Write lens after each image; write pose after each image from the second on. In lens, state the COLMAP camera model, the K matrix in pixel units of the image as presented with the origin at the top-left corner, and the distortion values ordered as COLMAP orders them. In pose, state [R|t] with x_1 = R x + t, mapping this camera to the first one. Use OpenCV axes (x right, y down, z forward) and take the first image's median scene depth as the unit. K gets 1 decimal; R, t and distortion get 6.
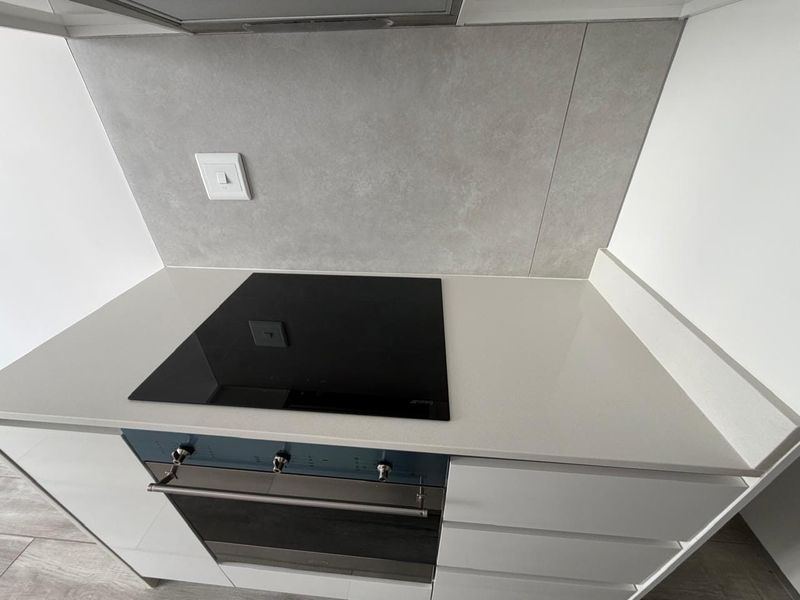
lens RADIAL K [[320.9, 0, 397.2], [0, 320.9, 299.7], [0, 0, 1]] dist [0.002153, 0.000116]
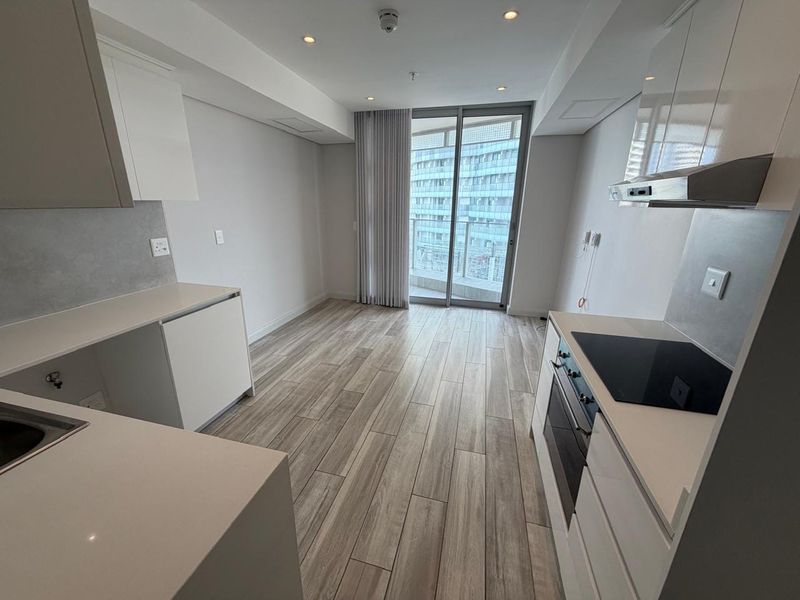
lens RADIAL K [[320.9, 0, 397.4], [0, 320.9, 300.7], [0, 0, 1]] dist [0.002153, 0.000116]
pose [[-0.178491, 0.298463, -0.937582, 1.215771], [-0.528158, 0.774908, 0.347226, -0.039047], [0.830175, 0.557169, 0.019322, -0.260769]]
